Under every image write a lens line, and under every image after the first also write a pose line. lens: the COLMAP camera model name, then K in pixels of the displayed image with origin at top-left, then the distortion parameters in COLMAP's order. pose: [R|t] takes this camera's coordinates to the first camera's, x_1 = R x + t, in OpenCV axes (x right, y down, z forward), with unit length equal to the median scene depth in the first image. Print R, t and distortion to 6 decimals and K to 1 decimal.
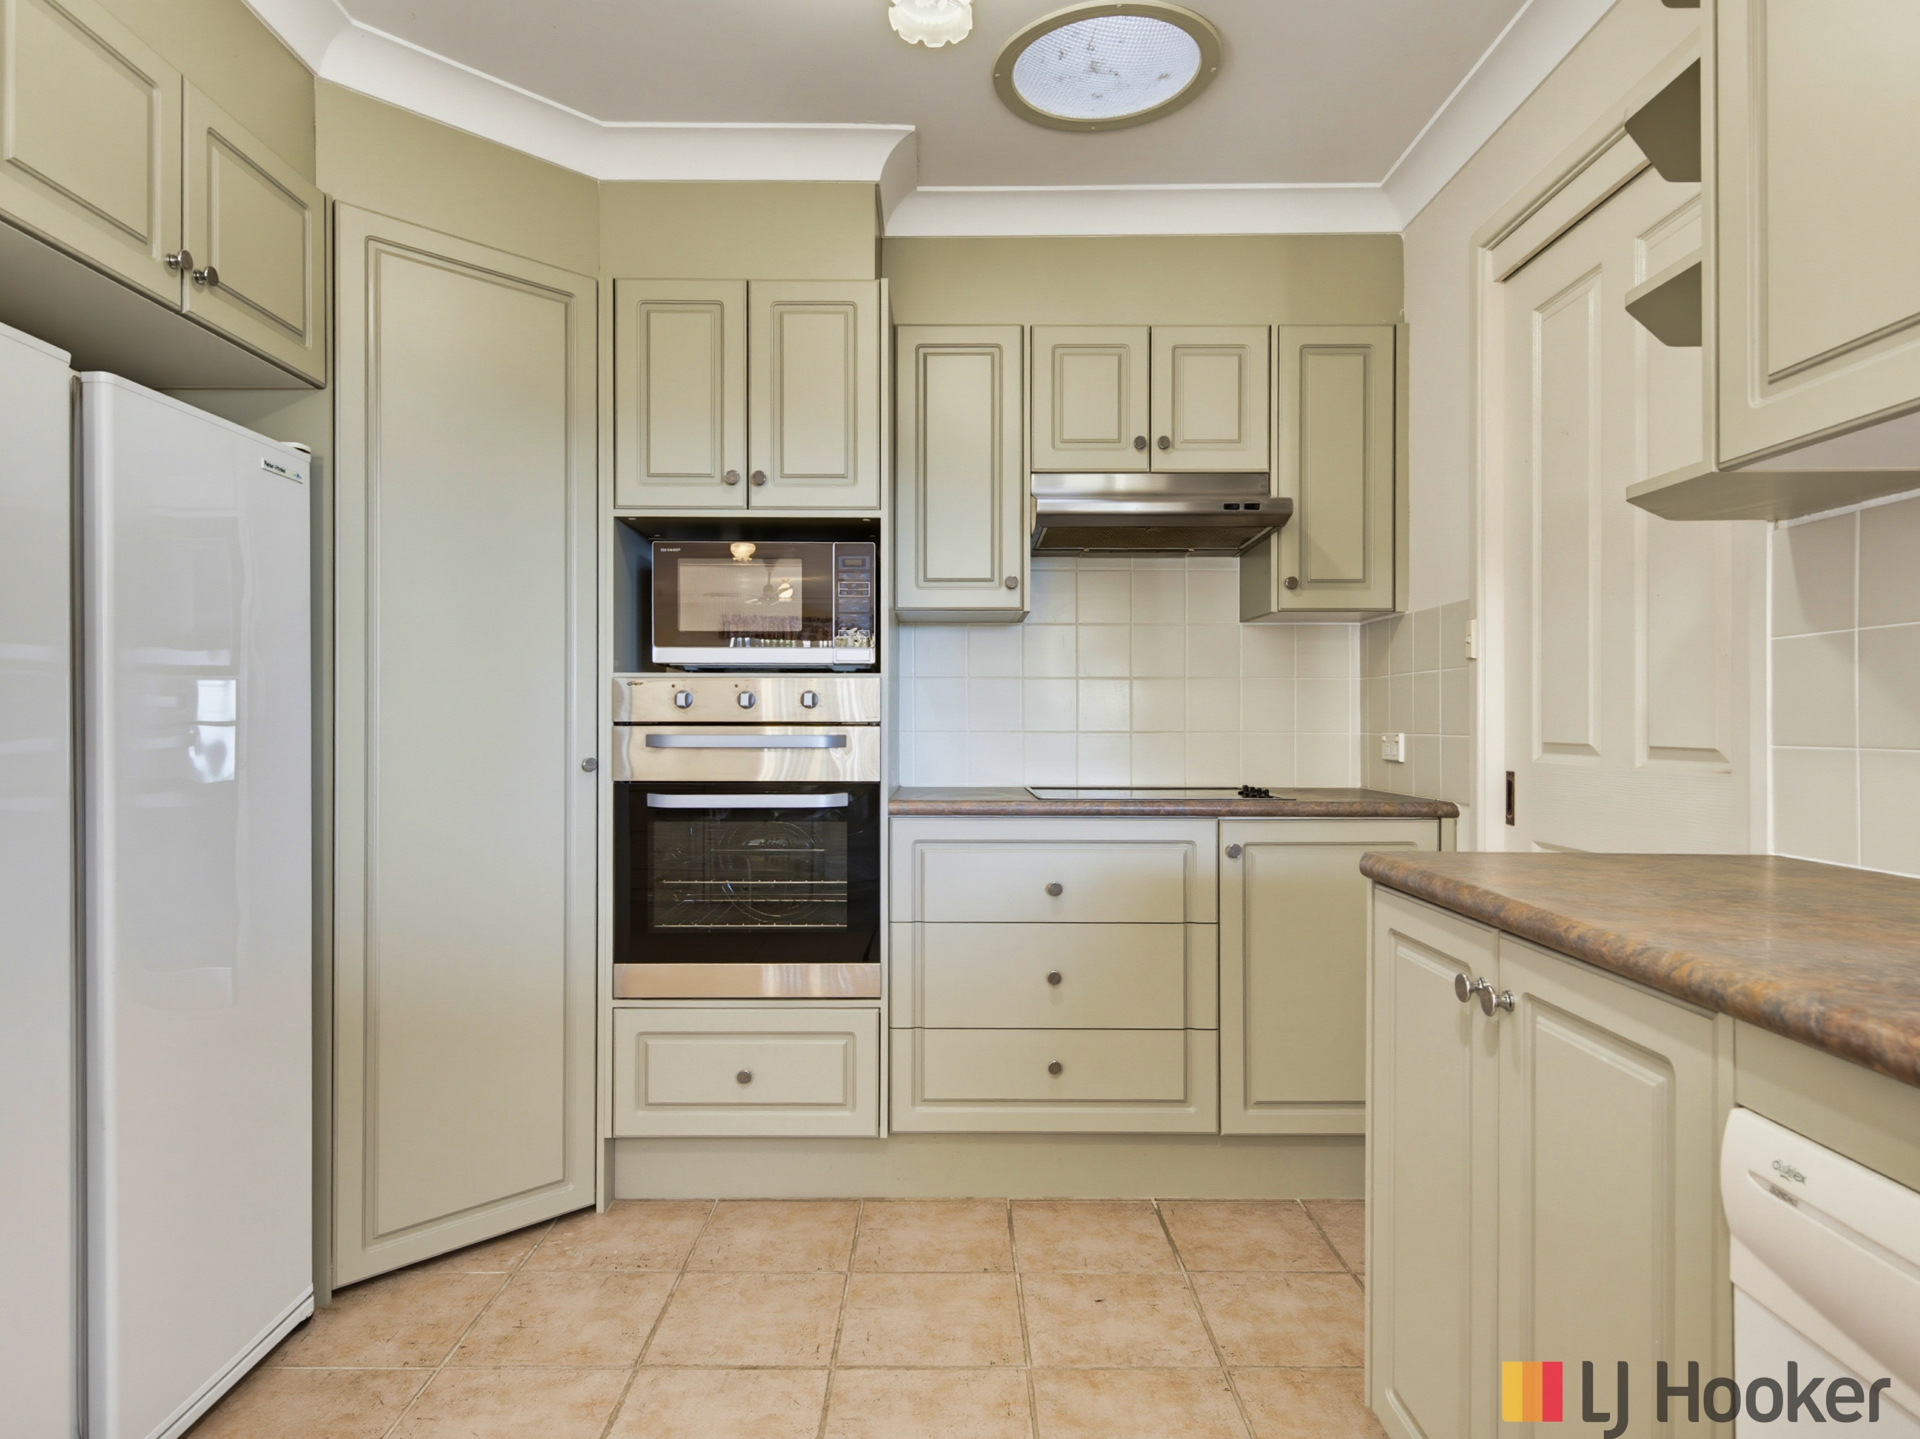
lens RADIAL K [[1129.9, 0, 958.6], [0, 1129.9, 720.3], [0, 0, 1]] dist [0.015898, 0.002754]
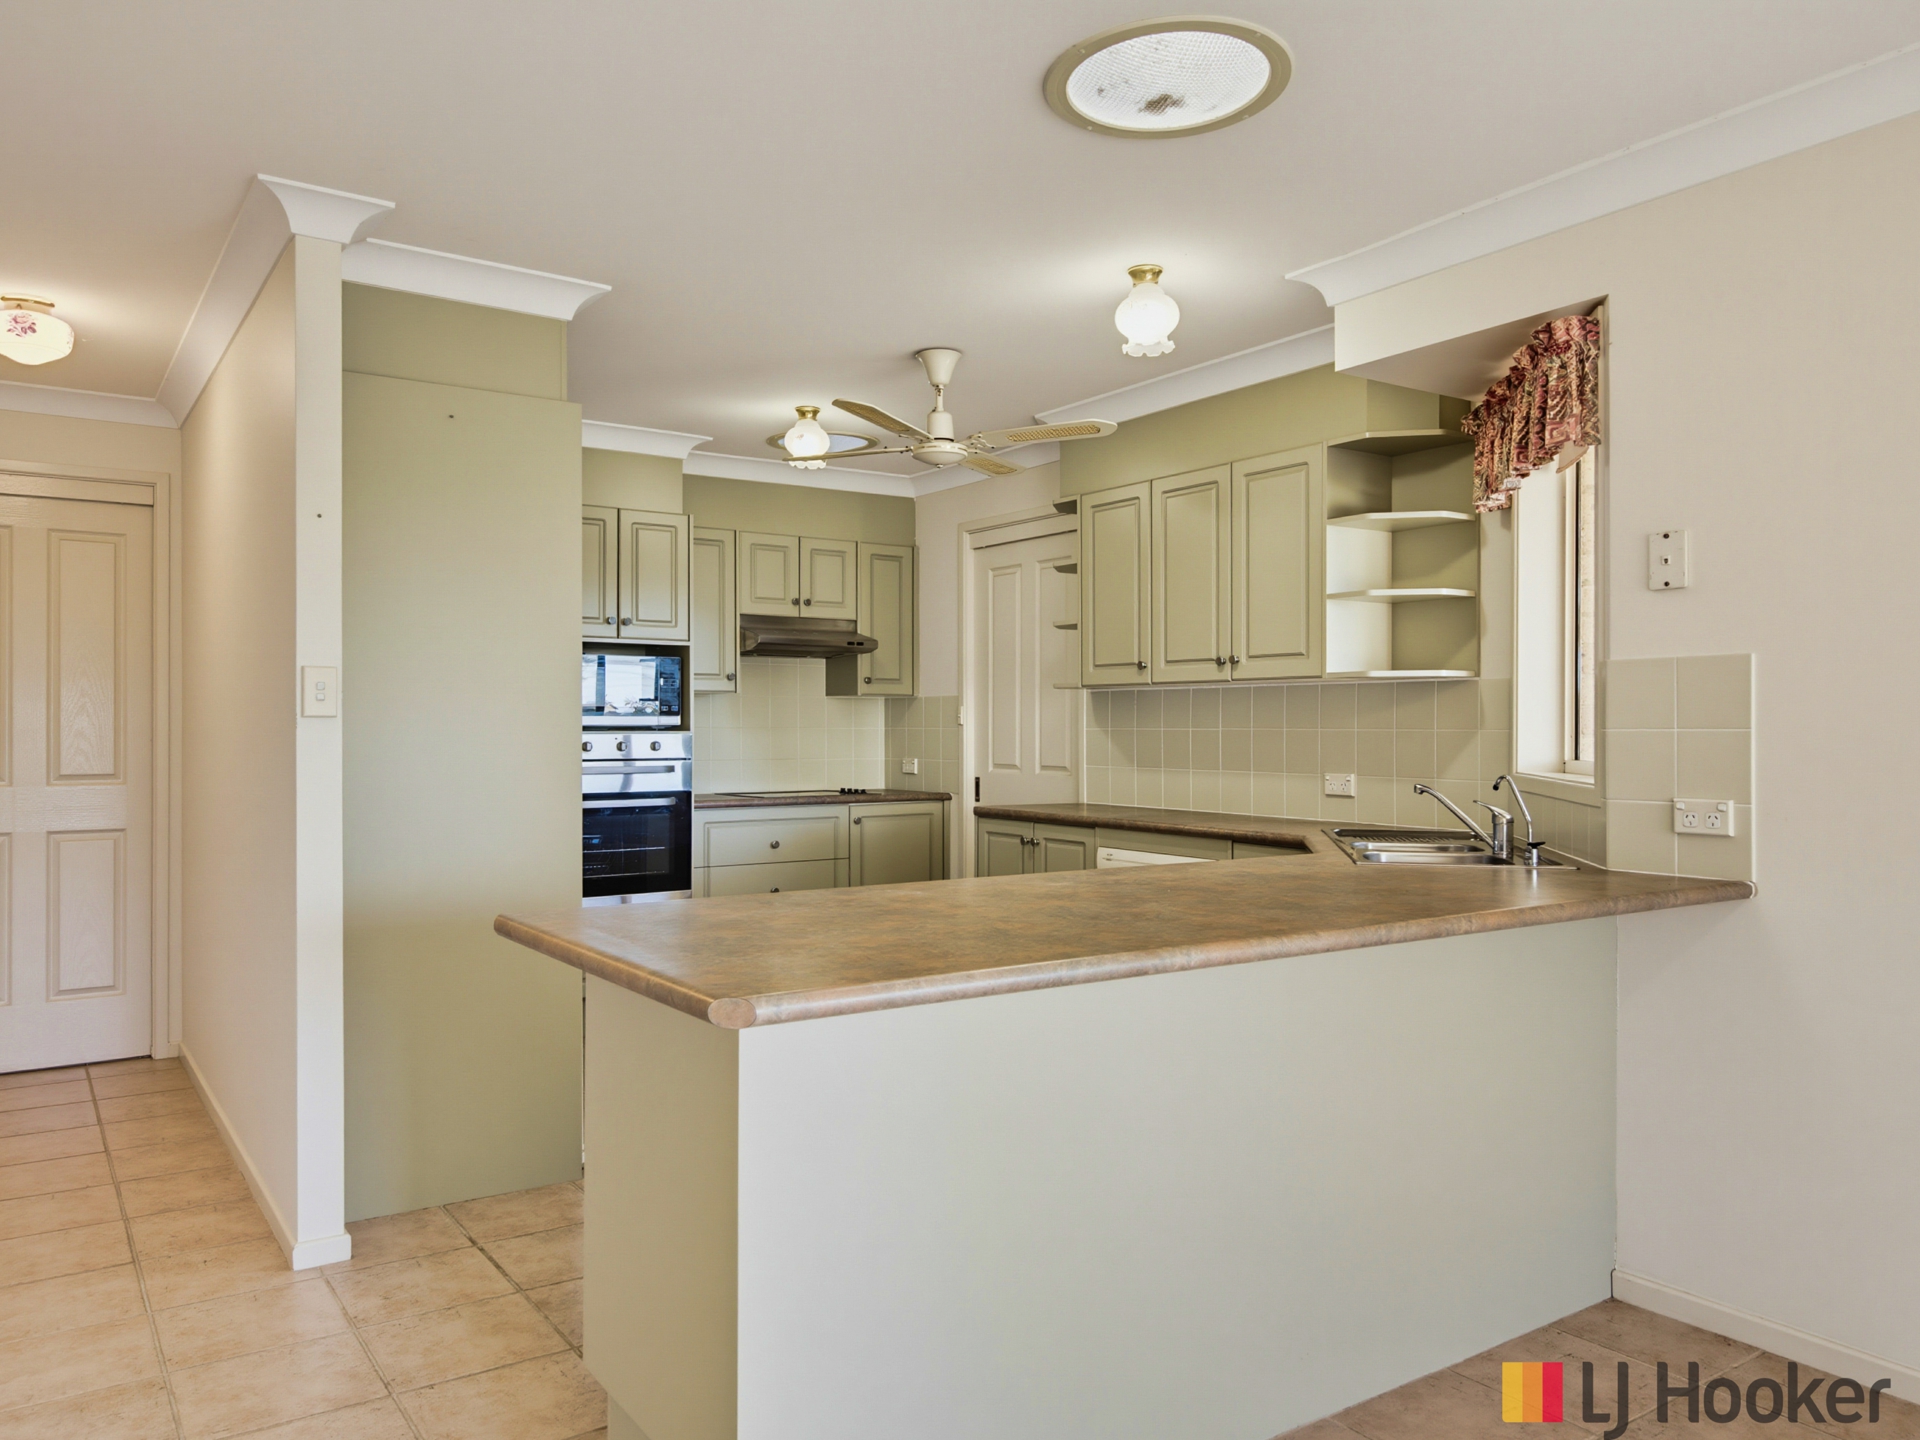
lens RADIAL K [[1322.5, 0, 960.7], [0, 1322.5, 734.3], [0, 0, 1]] dist [0.013522, -0.000088]
pose [[0.826531, -0.004322, 0.562875, -0.909583], [0.000617, 0.999977, 0.006773, -0.050756], [-0.562892, -0.005250, 0.826514, -1.010314]]
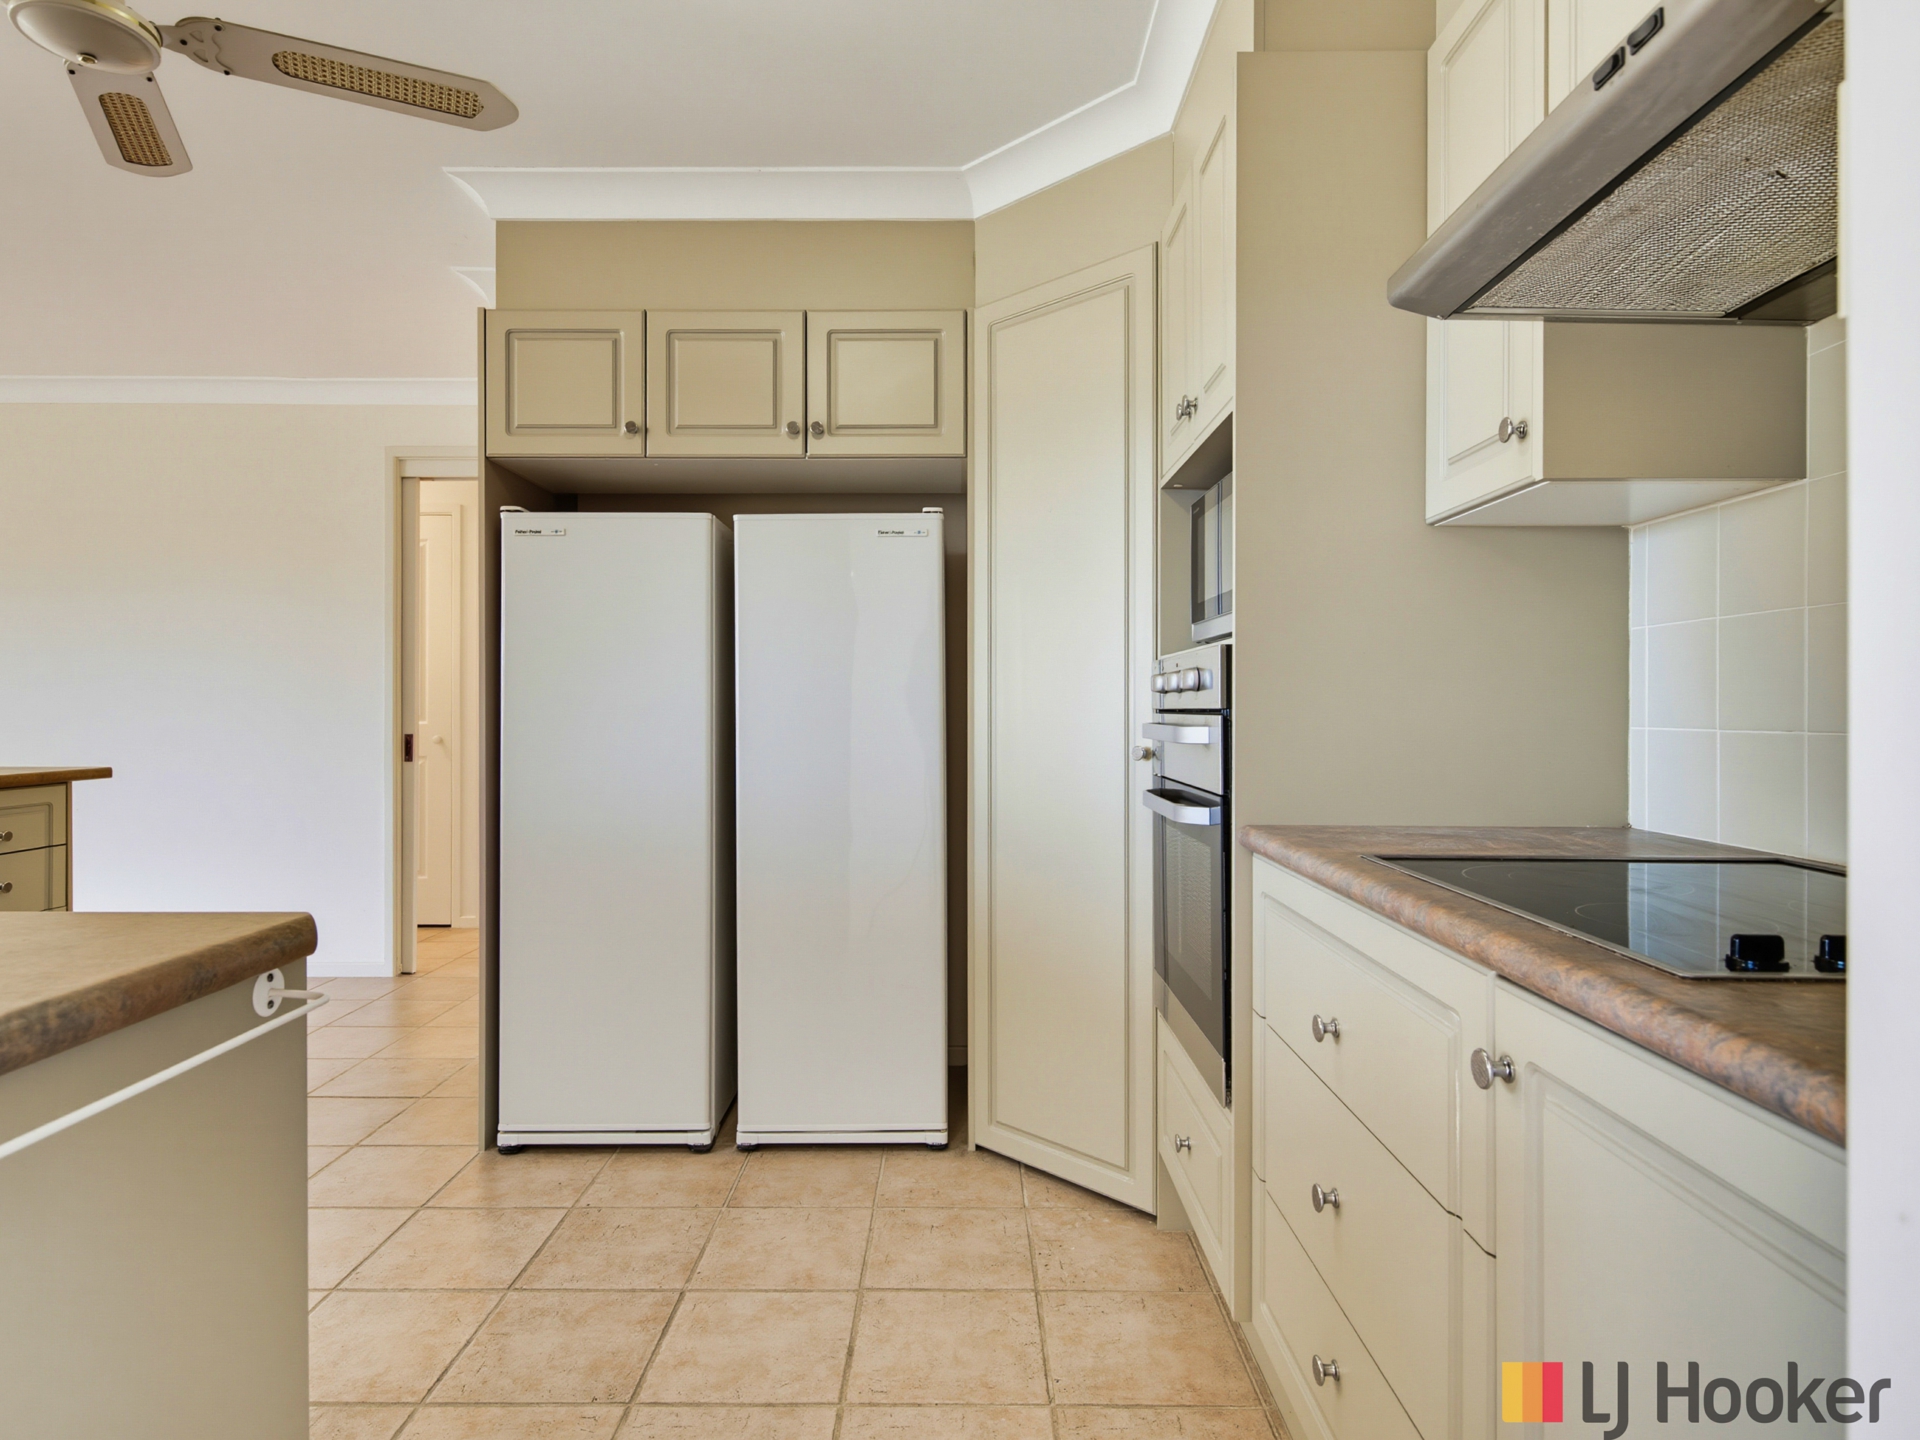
lens RADIAL K [[1129.9, 0, 979.2], [0, 1129.9, 699.3], [0, 0, 1]] dist [0.015898, 0.002754]
pose [[-0.023705, -0.002996, -0.999715, 0.625475], [0.008209, 0.999961, -0.003191, -0.004306], [0.999685, -0.008282, -0.023680, 0.866848]]
